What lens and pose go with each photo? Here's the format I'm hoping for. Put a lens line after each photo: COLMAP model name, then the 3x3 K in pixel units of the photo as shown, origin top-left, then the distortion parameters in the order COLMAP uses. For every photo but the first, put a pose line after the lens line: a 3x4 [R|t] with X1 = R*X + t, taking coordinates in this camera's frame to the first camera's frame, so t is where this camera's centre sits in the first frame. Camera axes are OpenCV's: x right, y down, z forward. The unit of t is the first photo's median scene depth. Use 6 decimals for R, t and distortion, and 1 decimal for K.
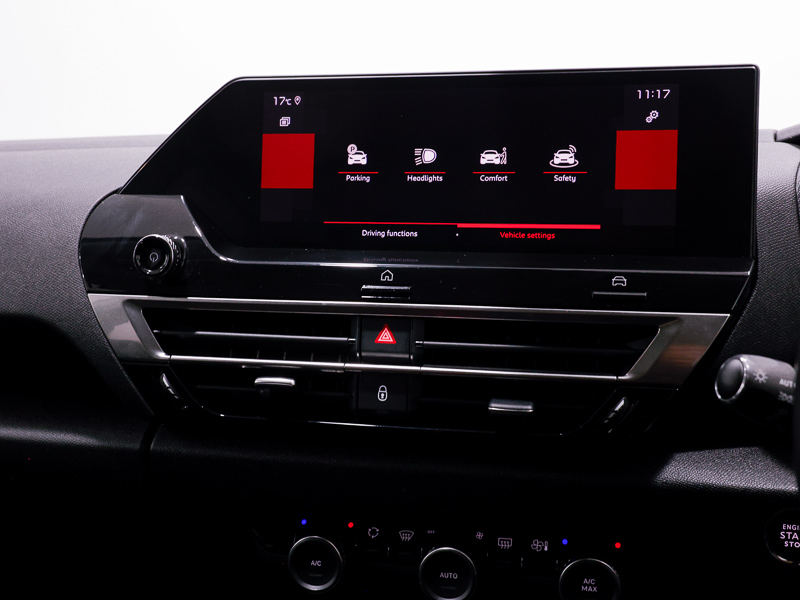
lens RADIAL K [[982.4, 0, 400.0], [0, 982.4, 300.0], [0, 0, 1]] dist [0.005078, 0.007520]
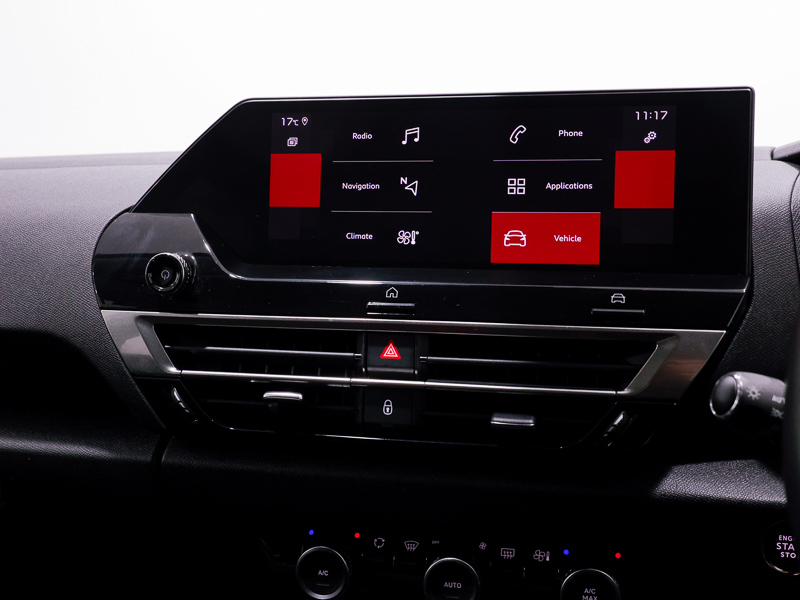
lens RADIAL K [[982.4, 0, 400.0], [0, 982.4, 300.0], [0, 0, 1]] dist [0.005078, 0.007520]
pose [[0.999973, -0.001463, -0.007227, 0.002524], [0.001423, 0.999984, -0.005536, -0.011242], [0.007235, 0.005526, 0.999959, -0.026409]]
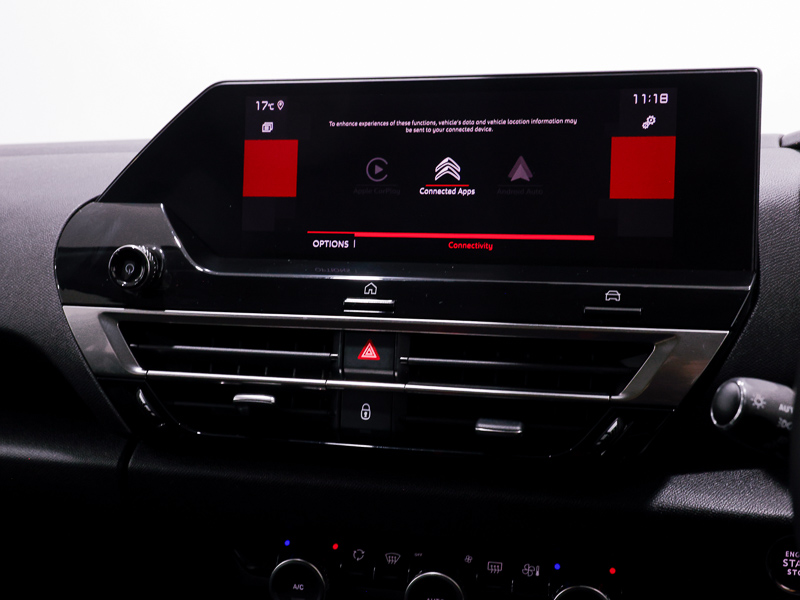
lens RADIAL K [[982.4, 0, 400.0], [0, 982.4, 300.0], [0, 0, 1]] dist [0.005078, 0.007520]
pose [[0.999892, 0.001568, -0.014611, 0.028759], [-0.001538, 0.999997, 0.002075, -0.015605], [0.014615, -0.002053, 0.999891, 0.042388]]
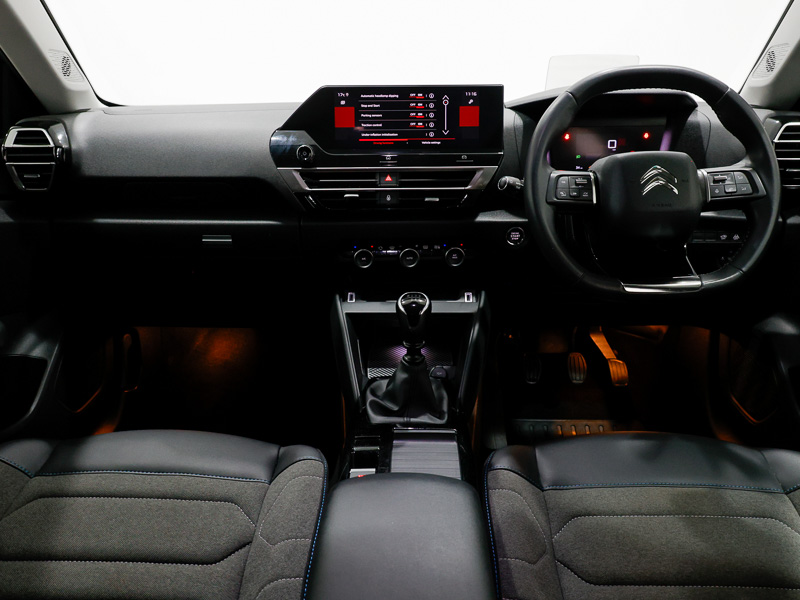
lens RADIAL K [[642.2, 0, 397.7], [0, 642.2, 289.9], [0, 0, 1]] dist [-0.001166, -0.000685]
pose [[0.965680, -0.079370, 0.247309, -0.487344], [0.037573, 0.984838, 0.169357, 0.040239], [-0.257001, -0.154253, 0.954021, -0.902827]]
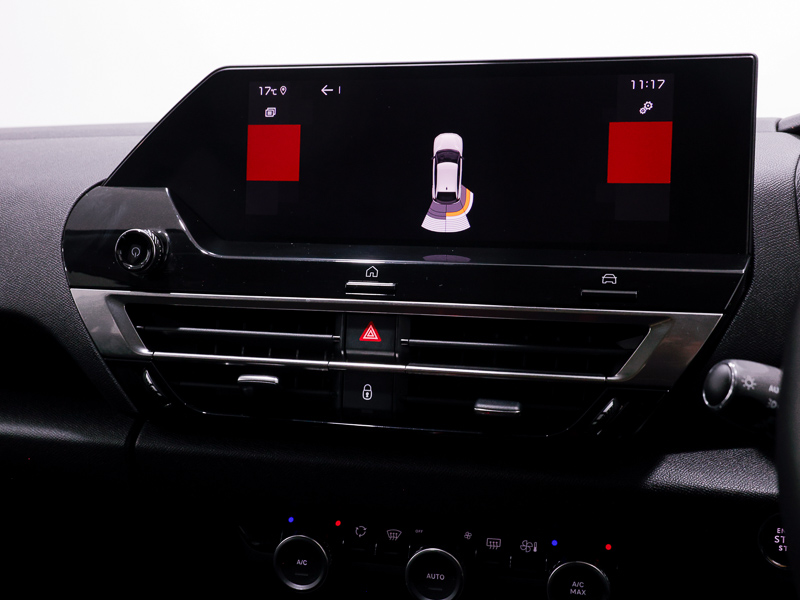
lens RADIAL K [[982.4, 0, 400.0], [0, 982.4, 300.0], [0, 0, 1]] dist [0.005078, 0.007520]
pose [[0.999832, 0.001874, -0.018257, 0.031716], [-0.001444, 0.999723, 0.023499, -0.019399], [0.018296, -0.023469, 0.999557, 0.023664]]
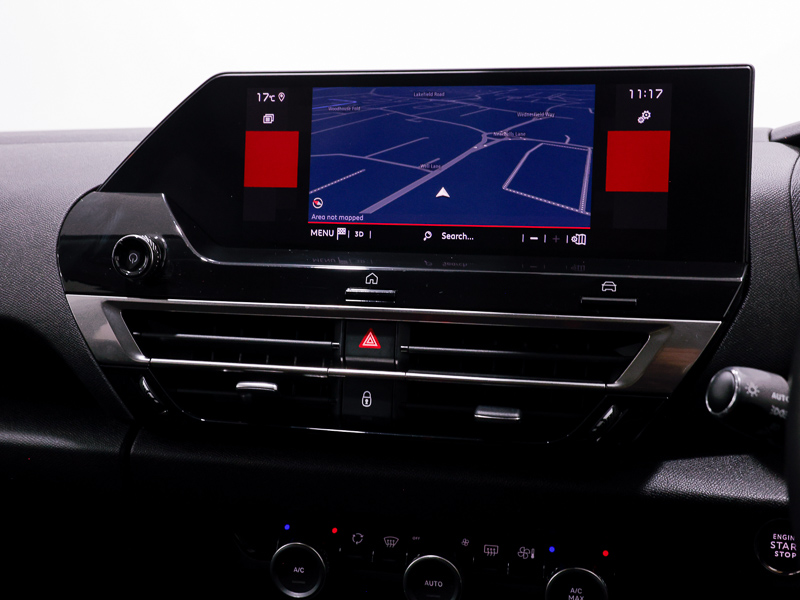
lens RADIAL K [[982.4, 0, 400.0], [0, 982.4, 300.0], [0, 0, 1]] dist [0.005078, 0.007520]
pose [[0.999968, 0.004405, 0.006632, 0.008252], [-0.004515, 0.999851, 0.016666, -0.019648], [-0.006558, -0.016696, 0.999839, 0.022435]]
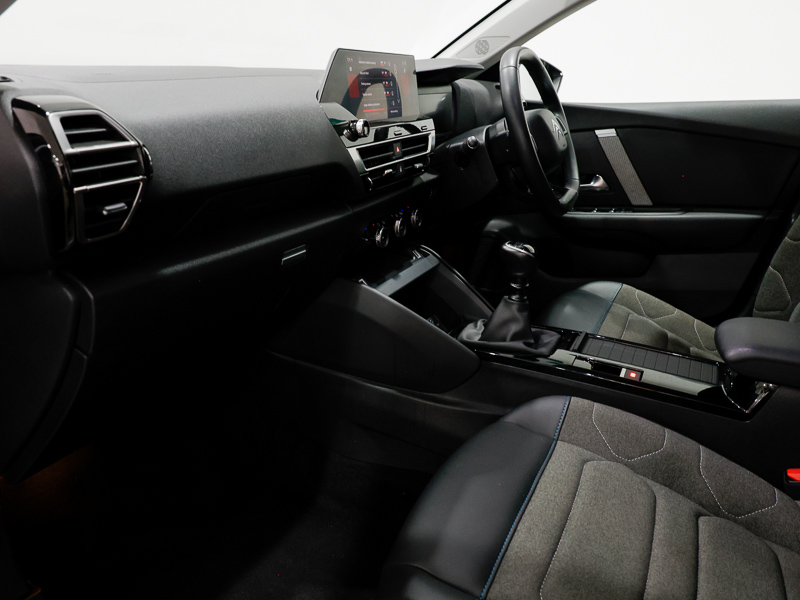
lens RADIAL K [[620.0, 0, 400.0], [0, 620.0, 300.0], [0, 0, 1]] dist [-0.003000, -0.002492]
pose [[0.158516, -0.335292, 0.928683, -1.840680], [0.099831, 0.941198, 0.322770, -0.133539], [-0.982296, 0.041547, 0.182668, 0.662184]]
